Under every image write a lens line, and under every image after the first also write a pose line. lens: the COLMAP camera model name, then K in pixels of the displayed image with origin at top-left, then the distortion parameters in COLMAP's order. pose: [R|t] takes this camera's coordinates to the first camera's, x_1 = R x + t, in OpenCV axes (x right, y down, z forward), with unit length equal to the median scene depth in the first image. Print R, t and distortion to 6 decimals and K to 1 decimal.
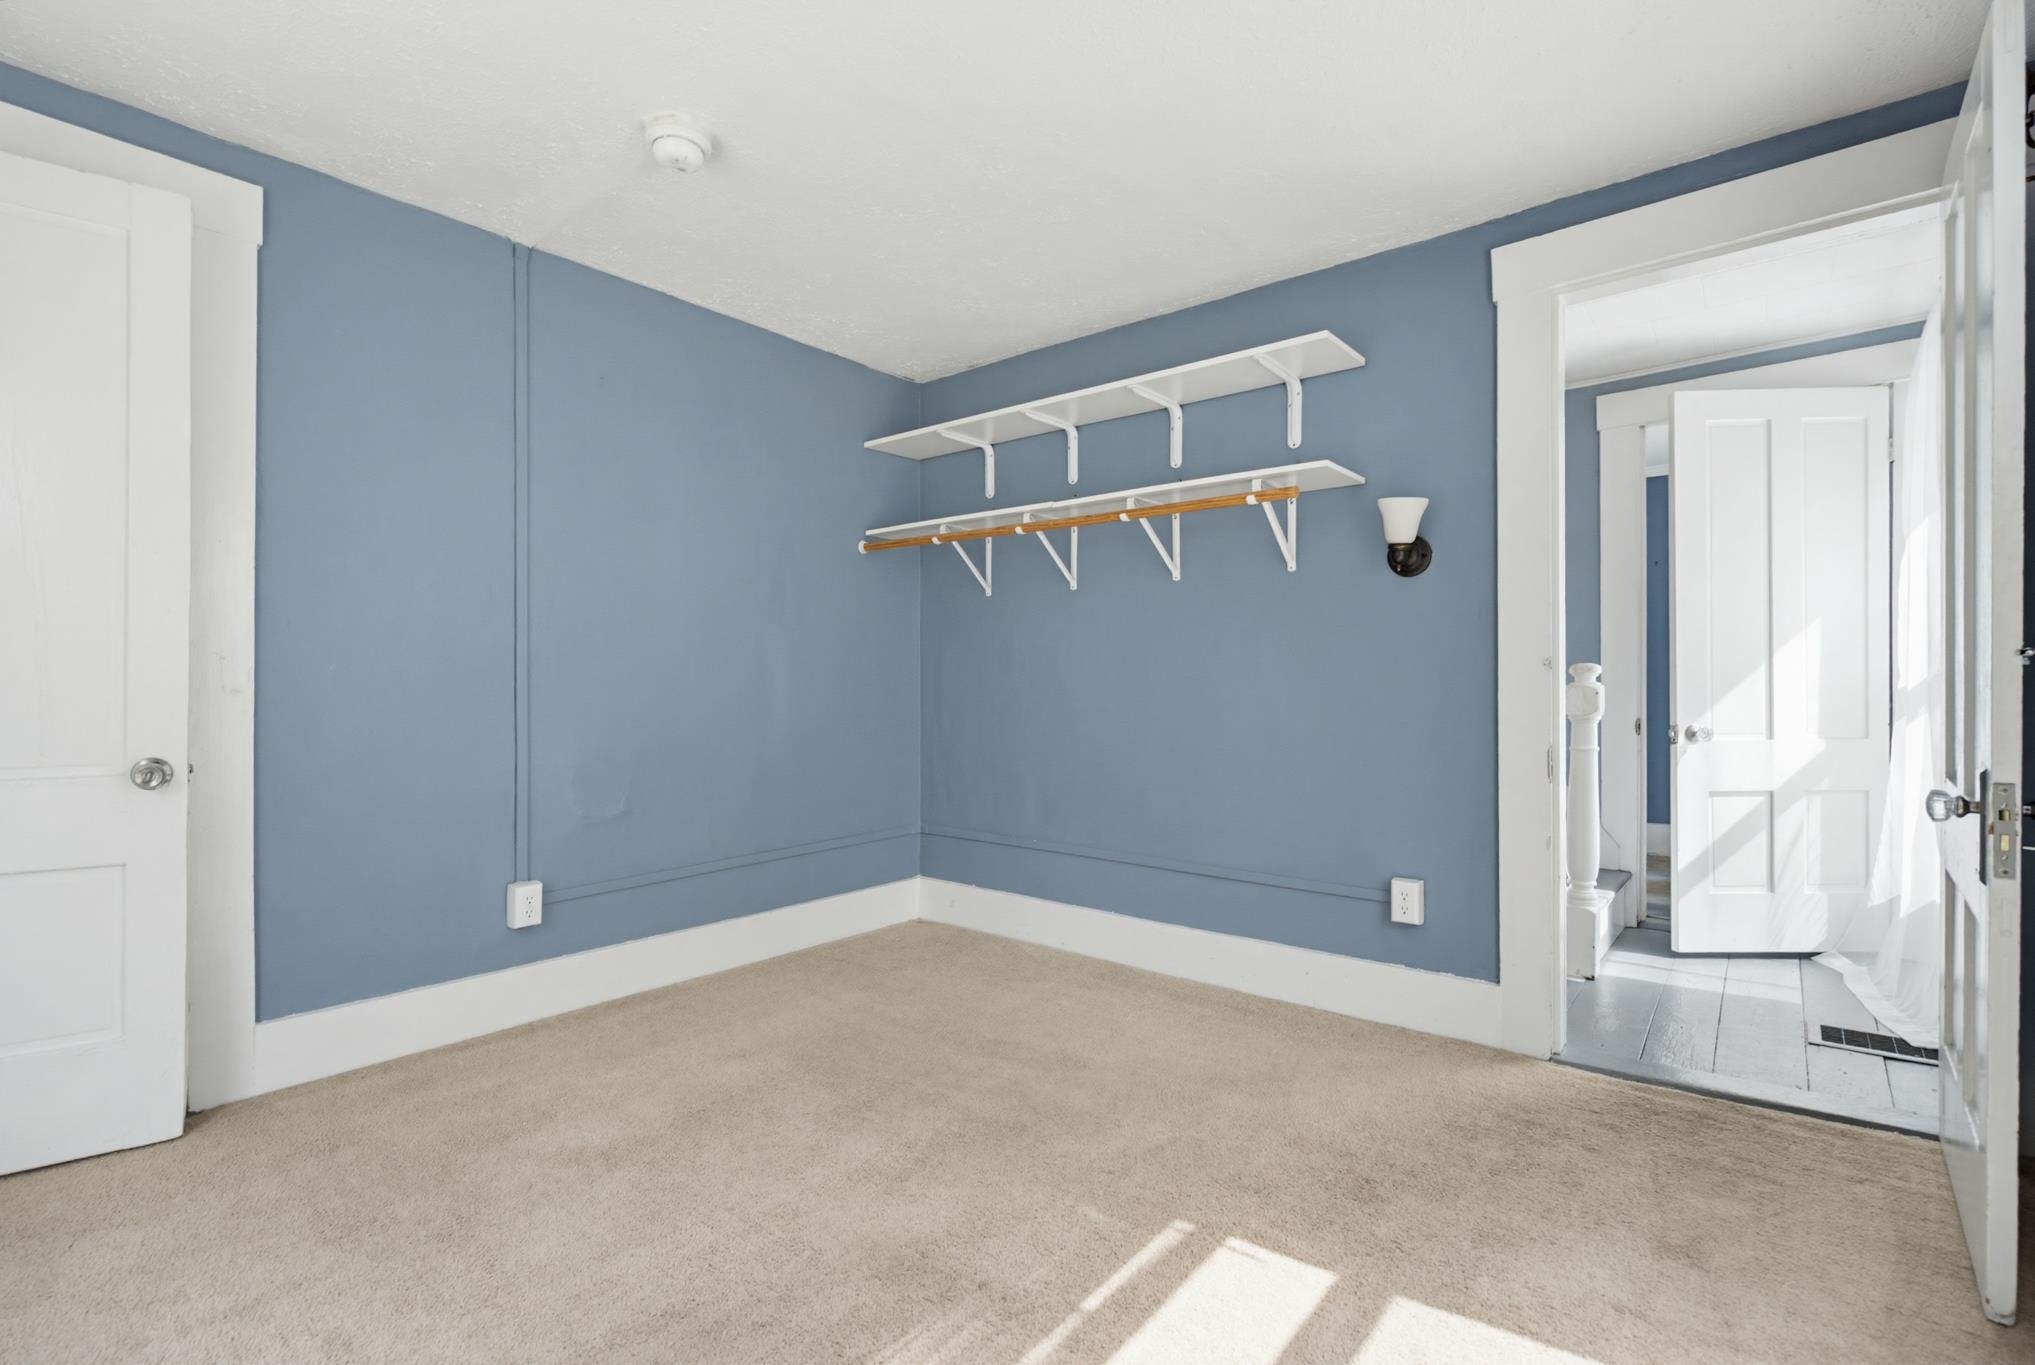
lens RADIAL K [[919.4, 0, 1027.7], [0, 919.4, 688.9], [0, 0, 1]] dist [0.005867, -0.002594]
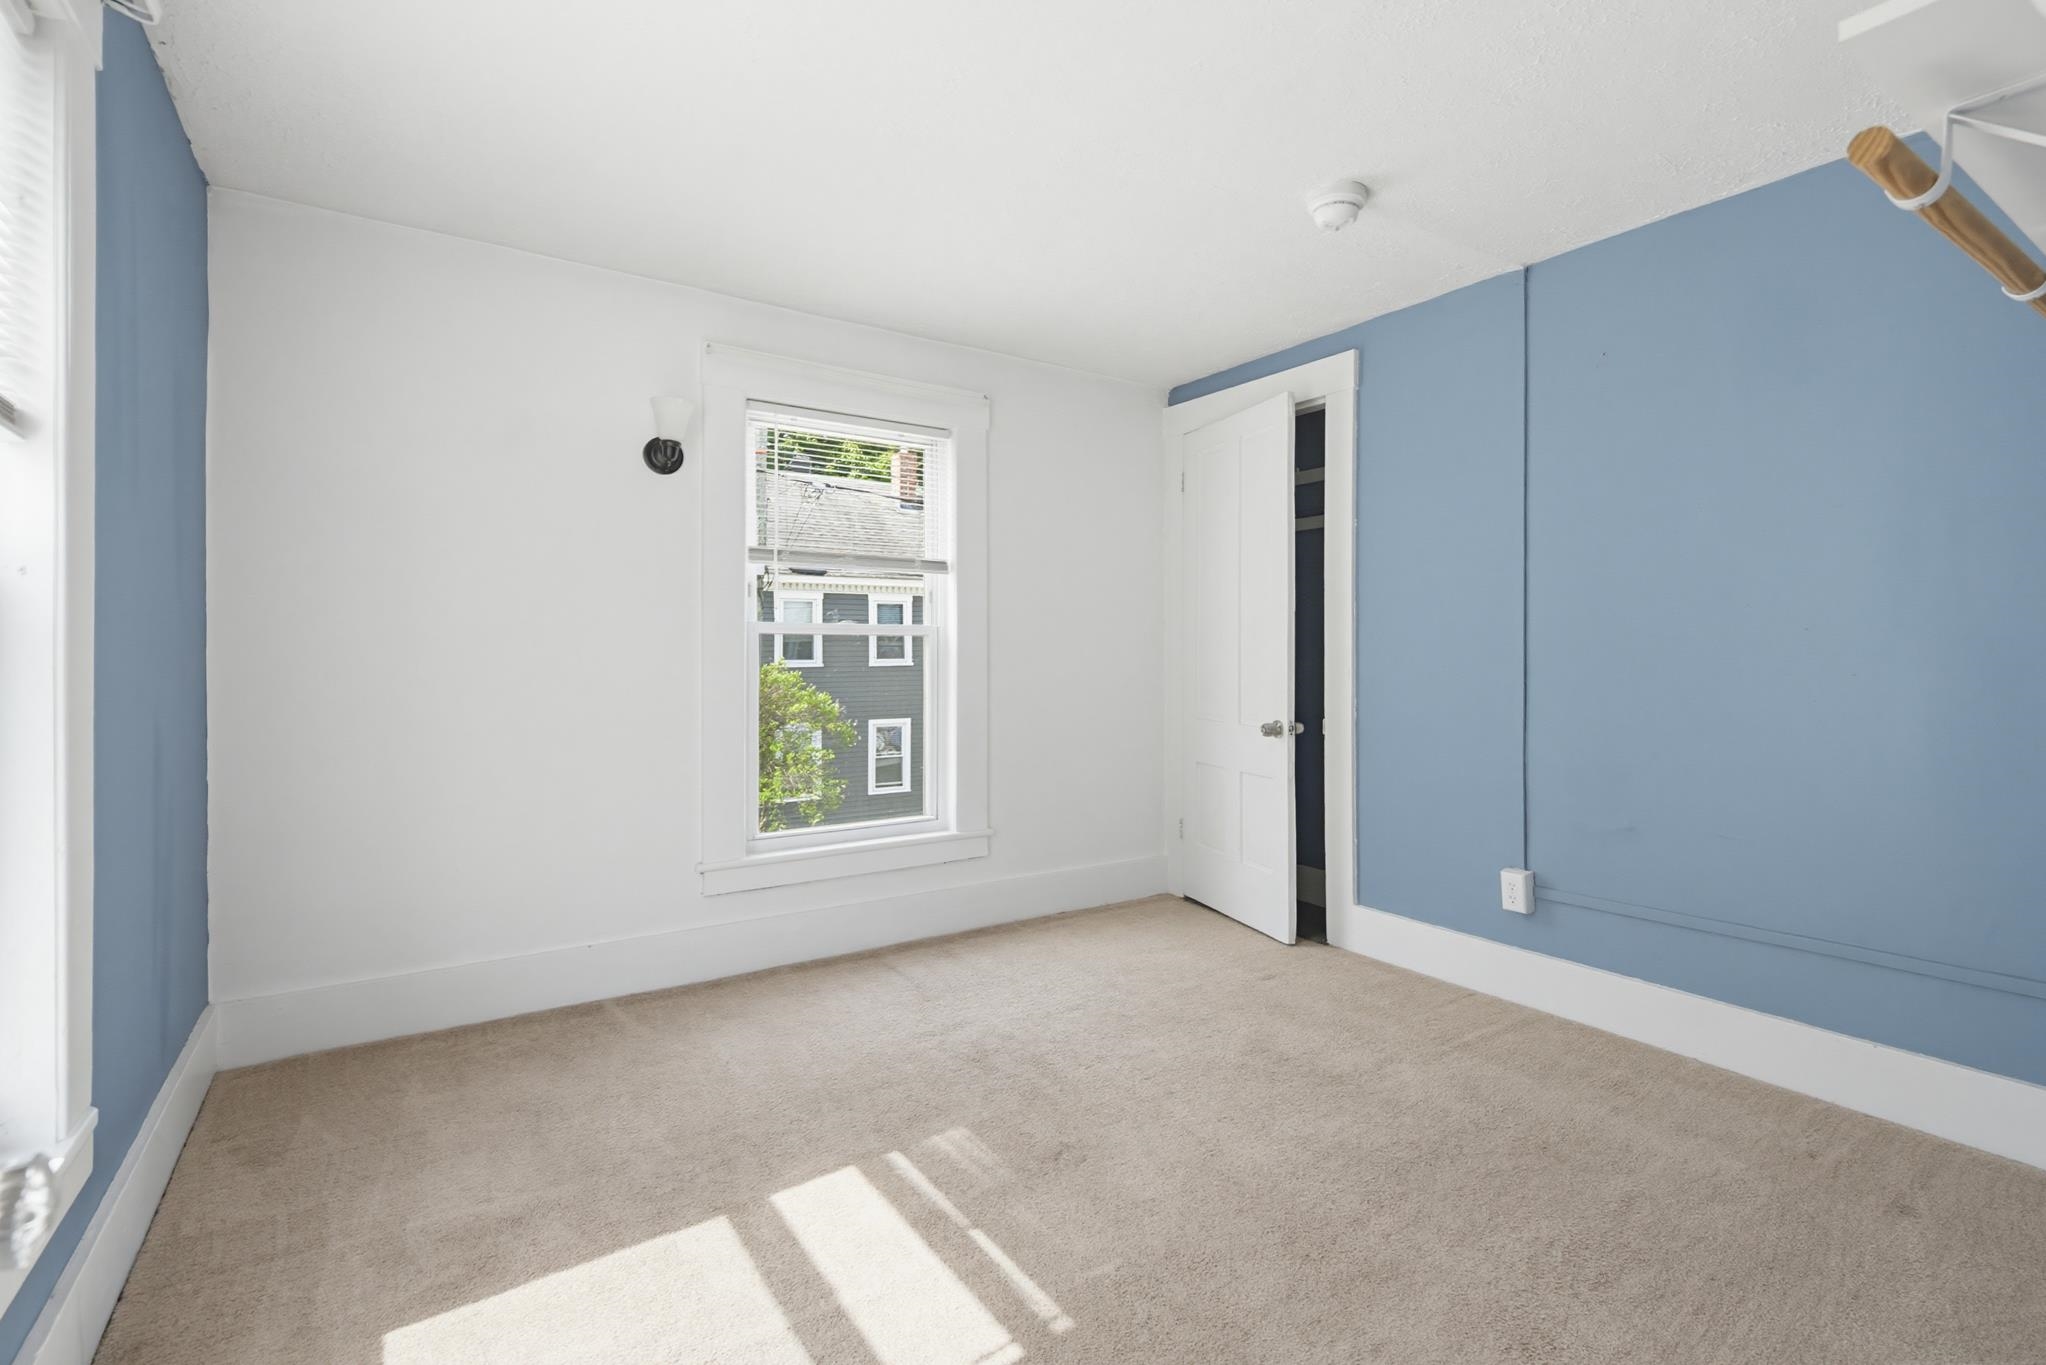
lens RADIAL K [[924.4, 0, 1028.1], [0, 924.4, 666.9], [0, 0, 1]] dist [0.005867, -0.002594]
pose [[-0.282690, 0.011603, -0.959141, 0.897690], [-0.003516, 0.999908, 0.013133, -0.050847], [0.959205, 0.007085, -0.282623, 1.069266]]
